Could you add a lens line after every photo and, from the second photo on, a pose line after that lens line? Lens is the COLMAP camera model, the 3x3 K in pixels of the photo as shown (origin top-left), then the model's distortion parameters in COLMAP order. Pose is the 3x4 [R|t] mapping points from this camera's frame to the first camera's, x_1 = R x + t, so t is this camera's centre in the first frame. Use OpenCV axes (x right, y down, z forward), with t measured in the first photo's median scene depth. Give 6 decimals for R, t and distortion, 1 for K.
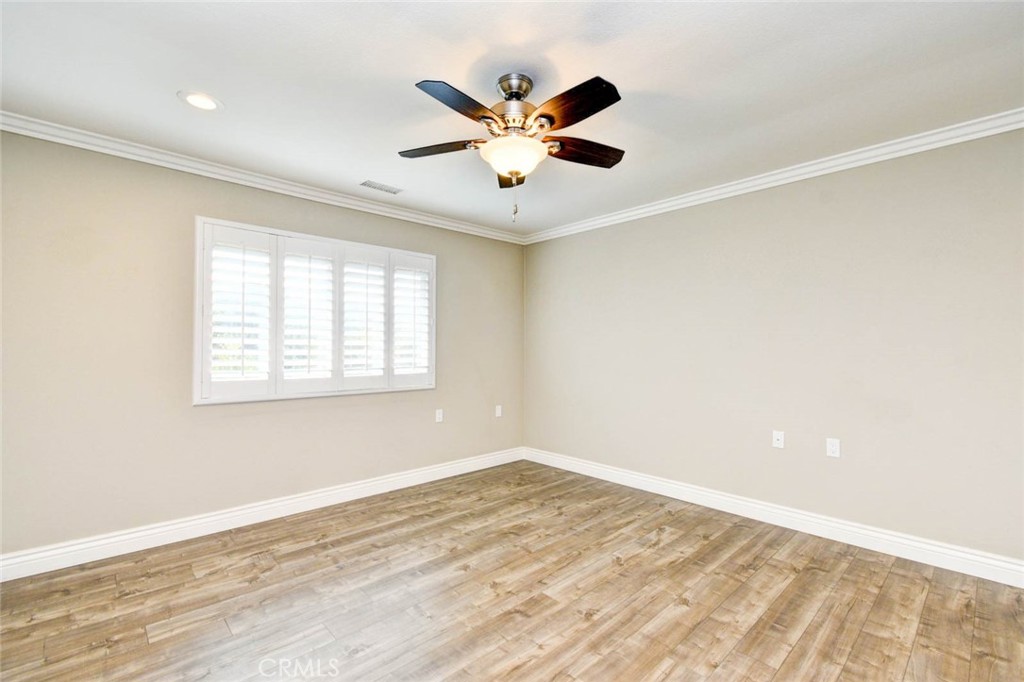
lens RADIAL K [[450.8, 0, 515.8], [0, 450.8, 341.8], [0, 0, 1]] dist [0.006361, -0.003937]
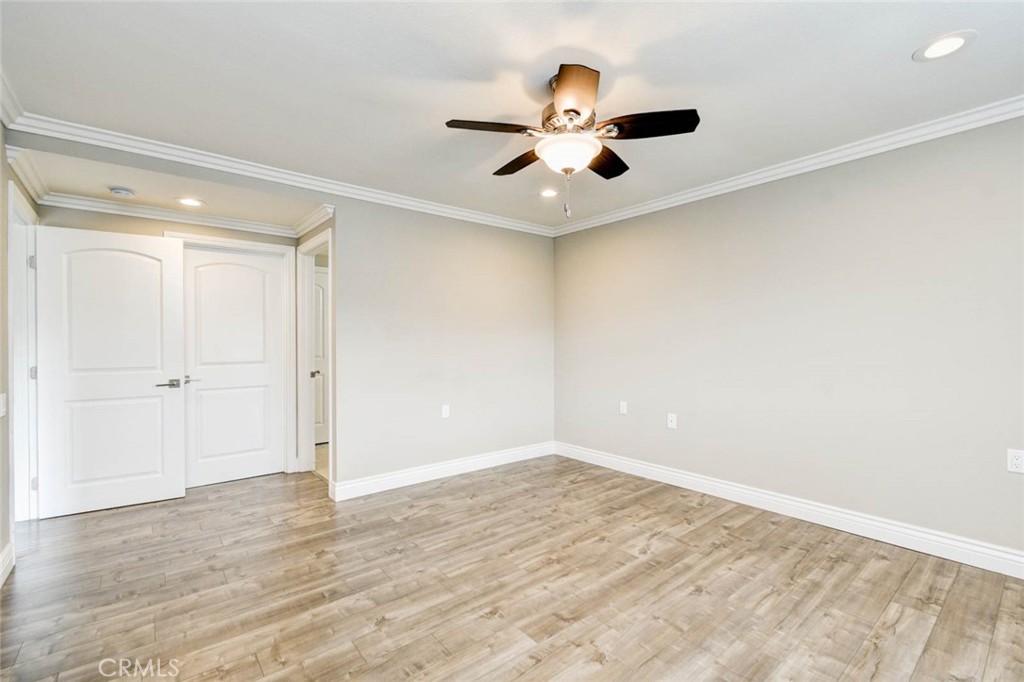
lens RADIAL K [[450.8, 0, 515.8], [0, 450.8, 341.8], [0, 0, 1]] dist [0.006361, -0.003937]
pose [[-0.997556, 0.002092, 0.069846, 0.032318], [0.001341, 0.999941, -0.010798, 0.019392], [-0.069864, -0.010678, -0.997499, 1.494275]]
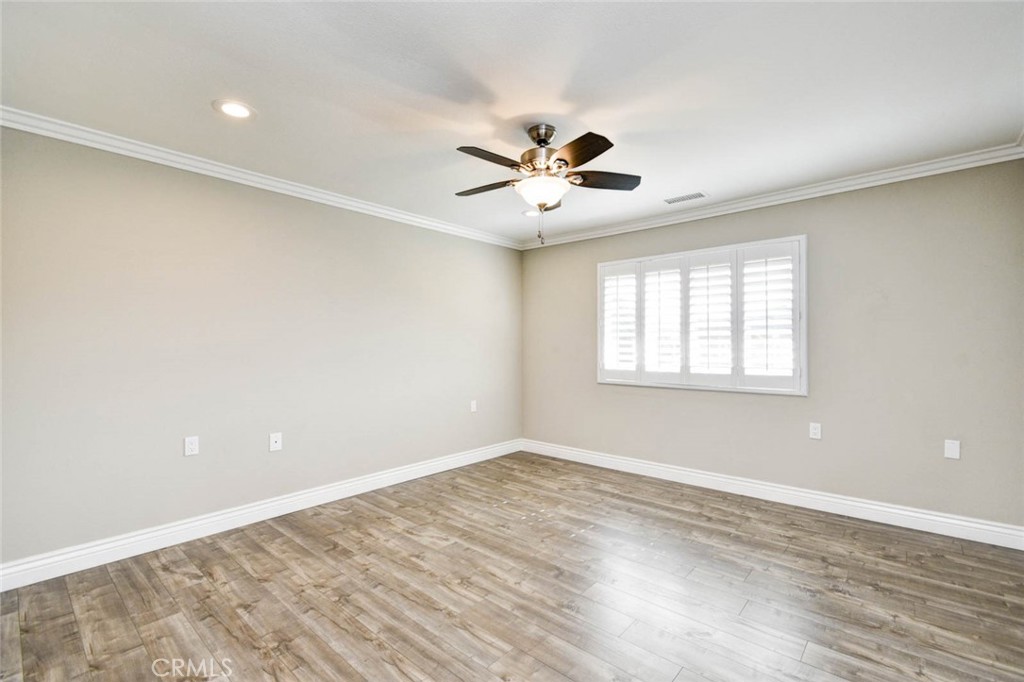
lens RADIAL K [[450.8, 0, 515.8], [0, 450.8, 341.8], [0, 0, 1]] dist [0.006361, -0.003937]
pose [[0.092955, -0.009995, -0.995620, 0.891822], [0.015025, 0.999850, -0.008634, 0.005308], [0.995557, -0.014156, 0.093092, 0.597198]]
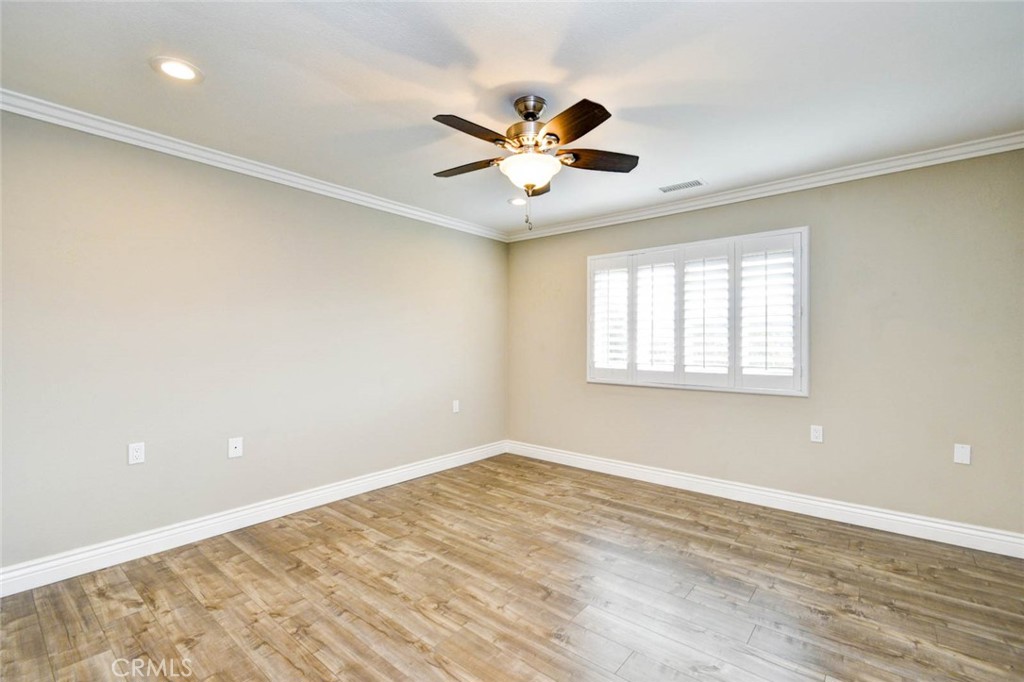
lens RADIAL K [[450.8, 0, 515.8], [0, 450.8, 341.8], [0, 0, 1]] dist [0.006361, -0.003937]
pose [[0.122882, -0.003064, -0.992417, 0.801911], [0.011217, 0.999936, -0.001698, 0.005666], [0.992358, -0.010923, 0.122908, 0.609702]]
